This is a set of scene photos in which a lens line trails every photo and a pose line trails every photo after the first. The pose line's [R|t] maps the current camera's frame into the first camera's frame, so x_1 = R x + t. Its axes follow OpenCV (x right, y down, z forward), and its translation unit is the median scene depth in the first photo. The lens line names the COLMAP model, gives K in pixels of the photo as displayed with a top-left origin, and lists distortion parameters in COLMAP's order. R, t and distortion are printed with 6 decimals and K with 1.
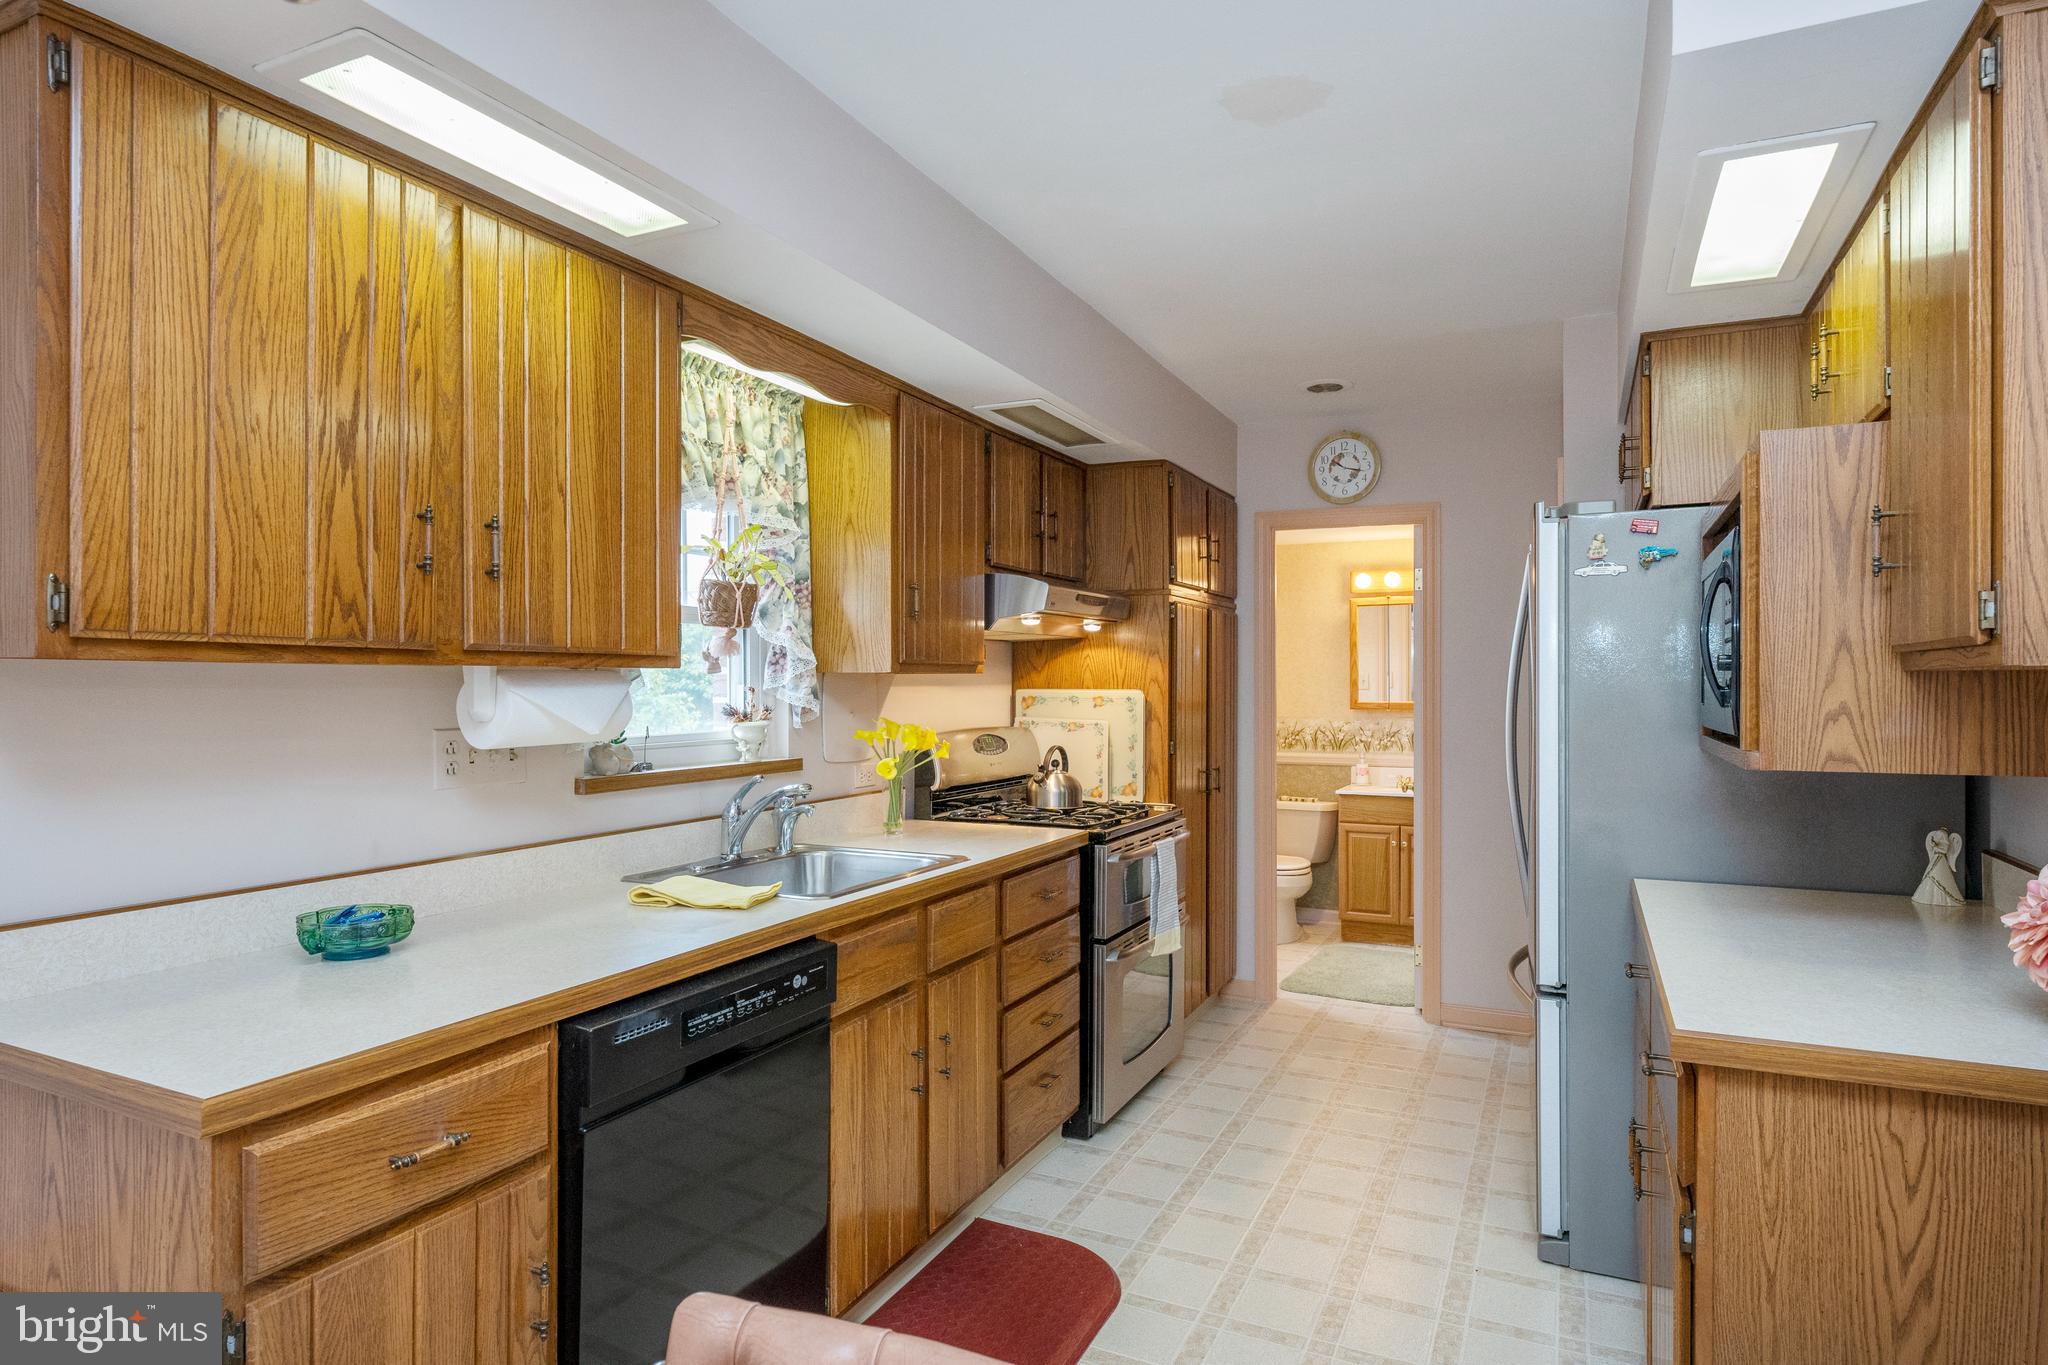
lens RADIAL K [[1128.4, 0, 1008.7], [0, 1128.4, 688.7], [0, 0, 1]] dist [0.007680, -0.000242]
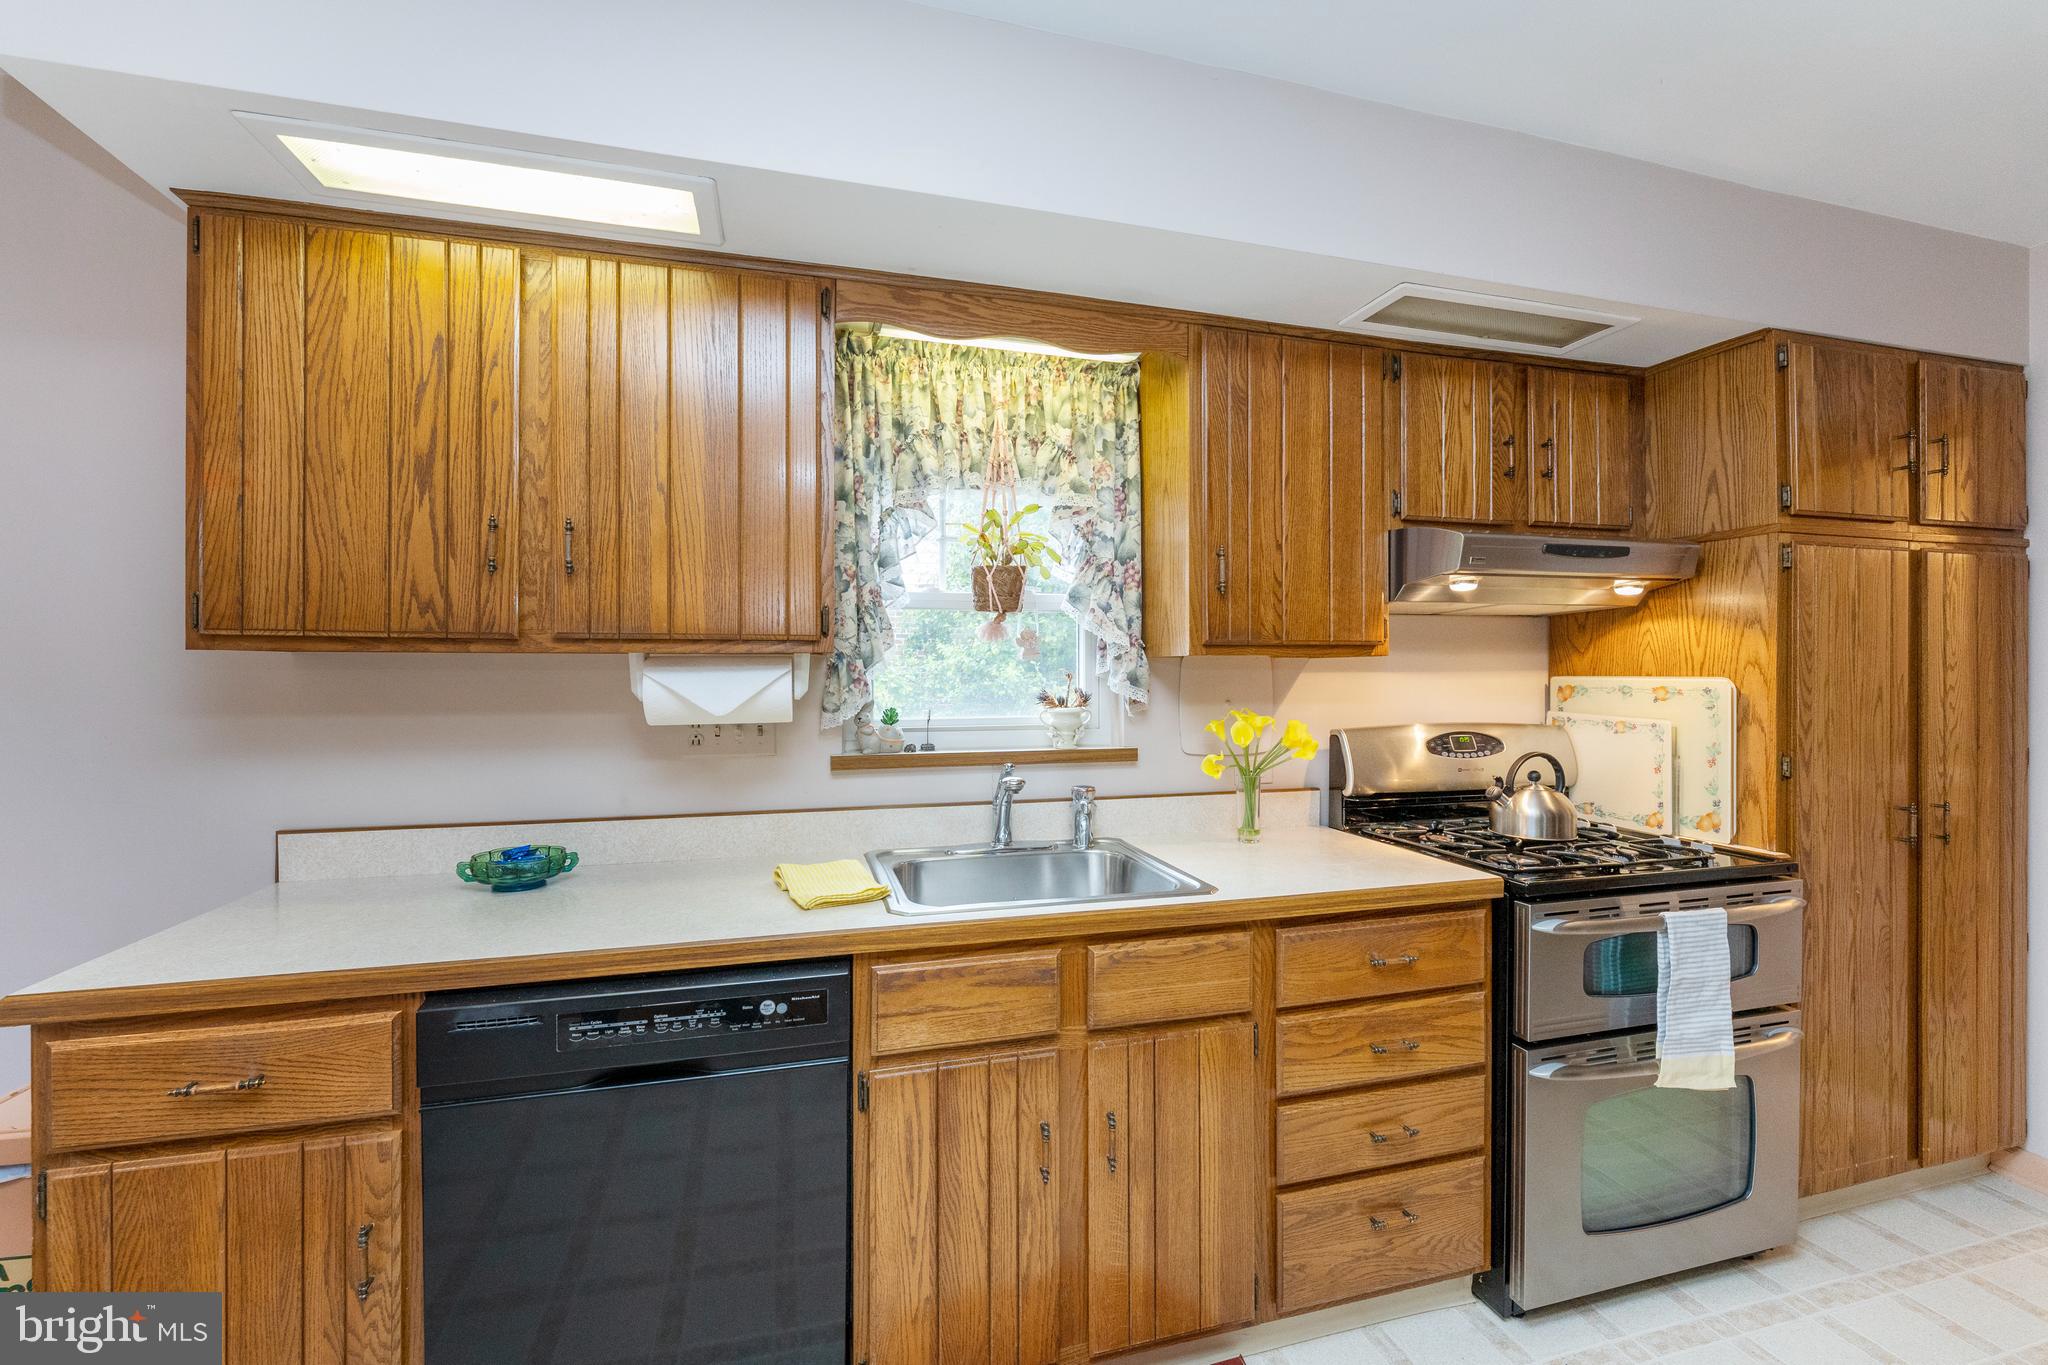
lens RADIAL K [[834.9, 0, 1026.7], [0, 834.9, 674.2], [0, 0, 1]] dist [-0.005781, 0.000578]
pose [[0.666645, -0.001134, -0.745374, 0.298251], [-0.002289, 0.999991, -0.003569, 0.002501], [0.745372, 0.004085, 0.666637, 0.503060]]
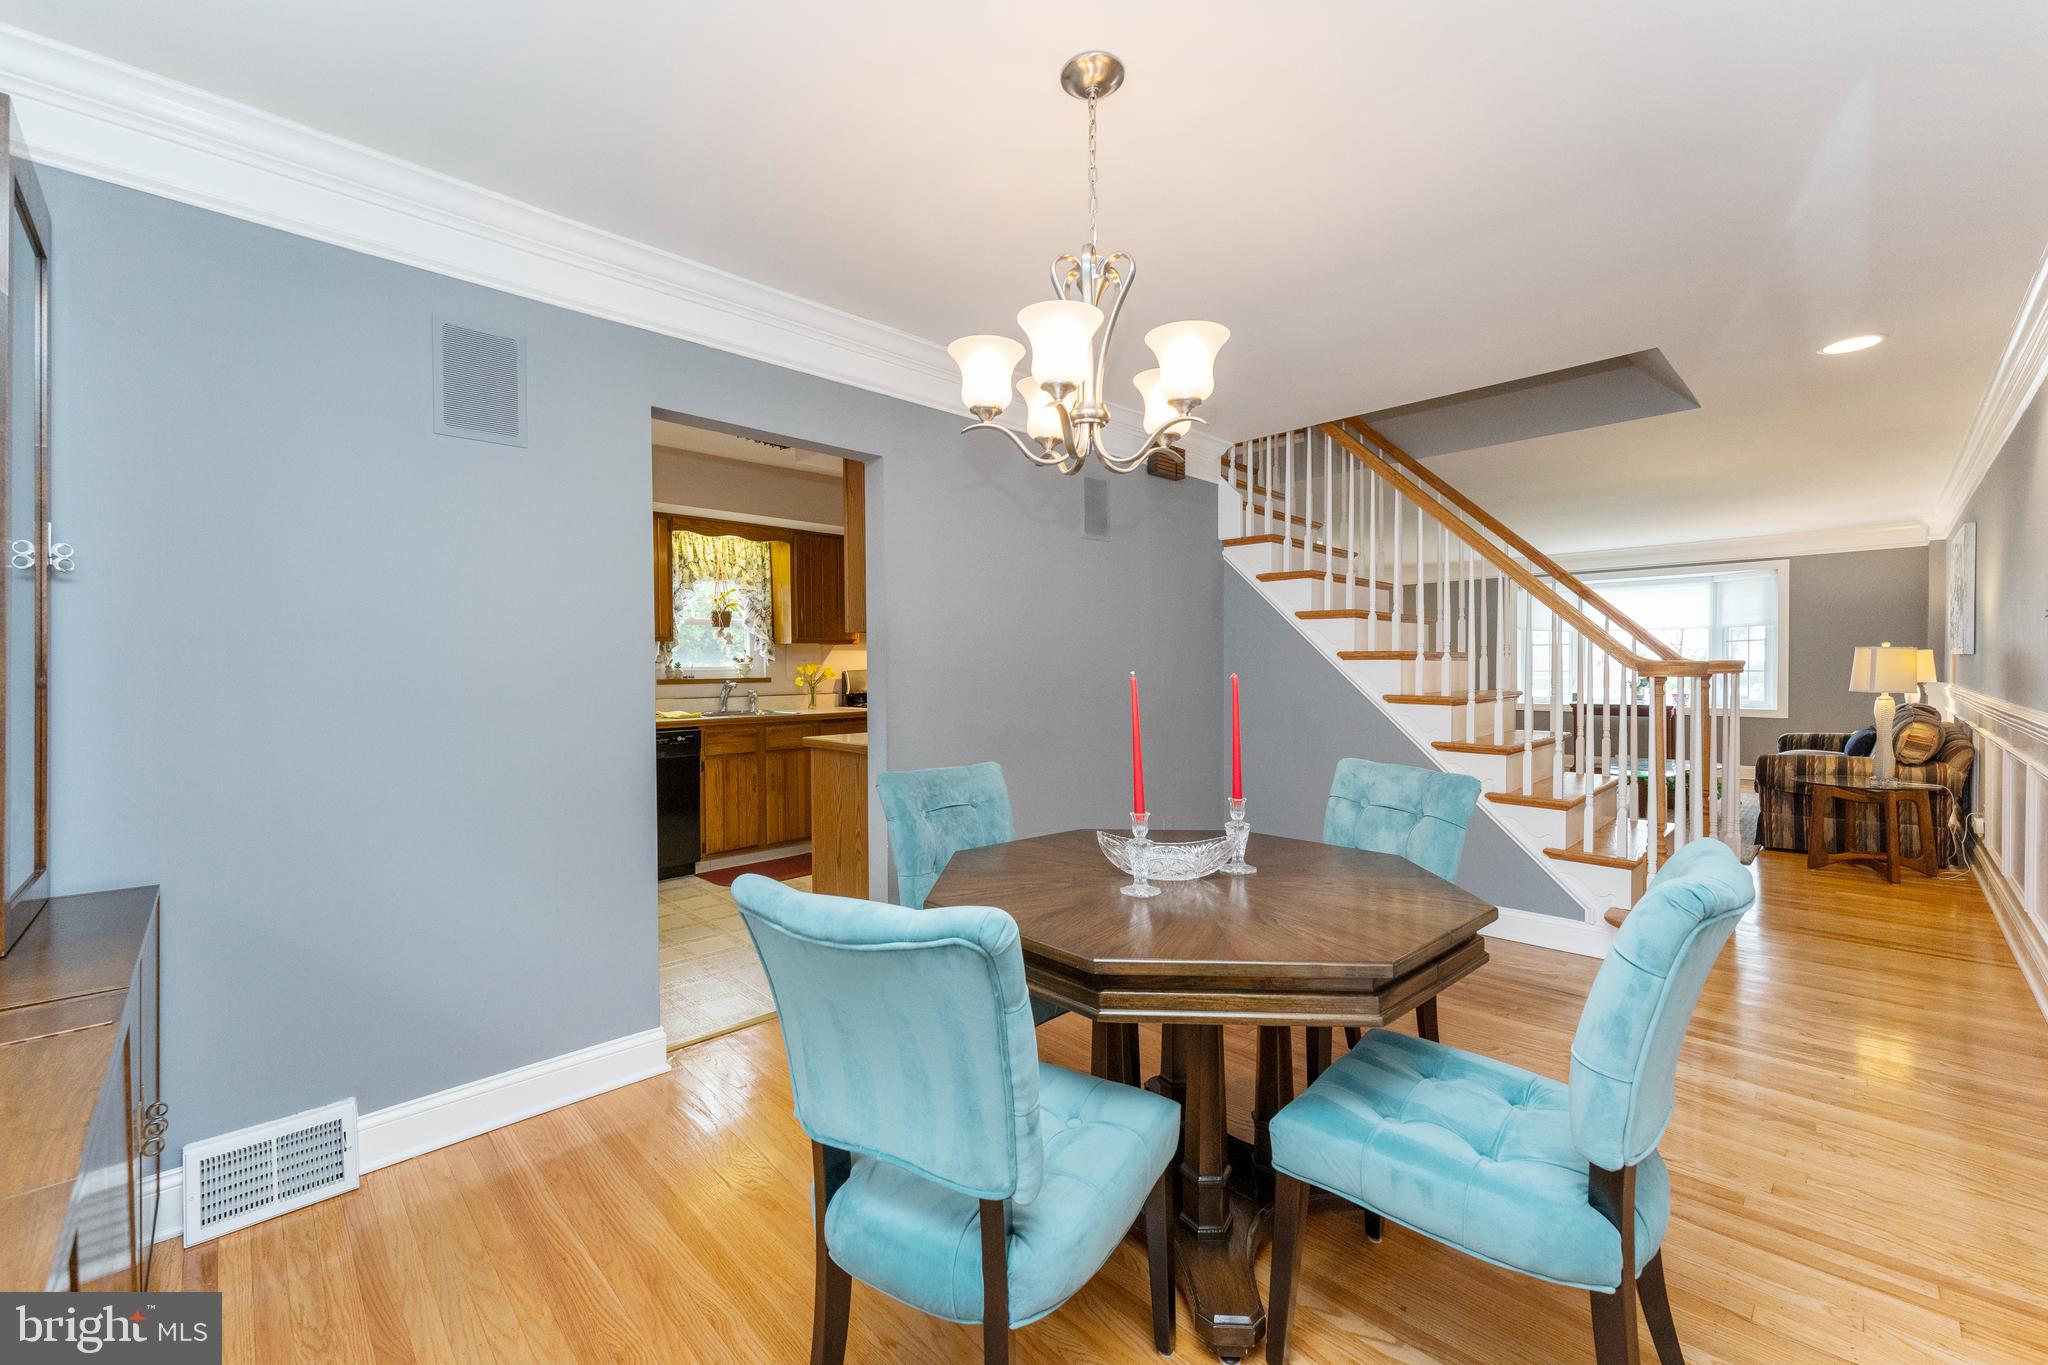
lens RADIAL K [[834.9, 0, 1027.7], [0, 834.9, 687.9], [0, 0, 1]] dist [-0.005781, 0.000578]
pose [[0.943722, 0.003163, -0.330724, 1.075168], [0.004238, 0.999756, 0.021656, 0.050303], [0.330712, -0.021839, 0.943479, -0.643962]]
